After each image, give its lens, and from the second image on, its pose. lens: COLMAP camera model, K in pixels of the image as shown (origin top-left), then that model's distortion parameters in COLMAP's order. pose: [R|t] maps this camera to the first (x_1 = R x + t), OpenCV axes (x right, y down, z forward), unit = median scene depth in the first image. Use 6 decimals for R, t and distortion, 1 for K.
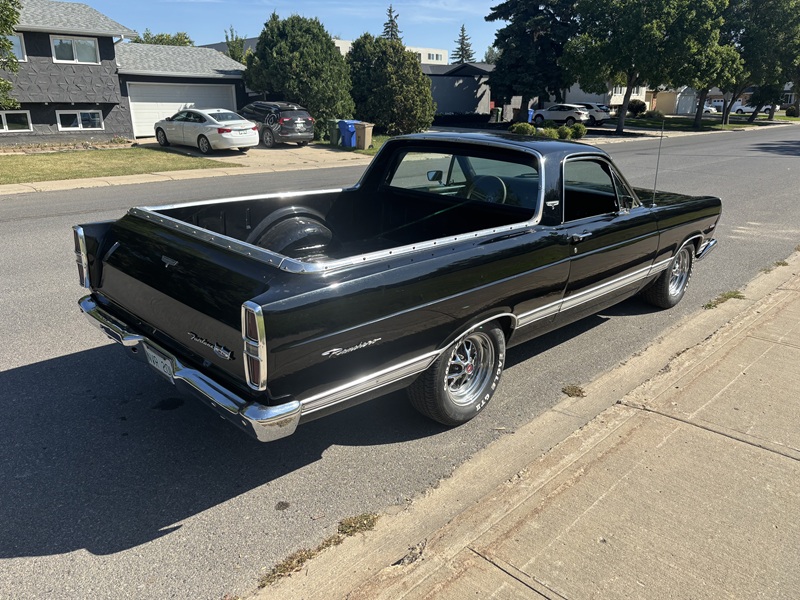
lens RADIAL K [[604.9, 0, 400.0], [0, 604.9, 300.0], [0, 0, 1]] dist [-0.004672, -0.000494]
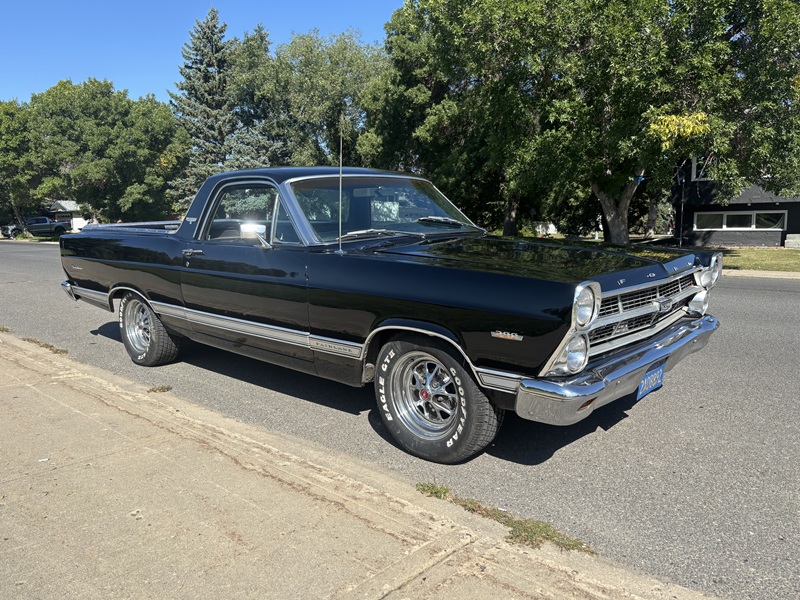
lens RADIAL K [[604.9, 0, 400.0], [0, 604.9, 300.0], [0, 0, 1]] dist [-0.004672, -0.000494]
pose [[0.015433, 0.086947, -0.996093, 0.881775], [-0.317088, 0.945217, 0.077594, -0.134671], [0.948271, 0.314652, 0.042157, 0.878562]]
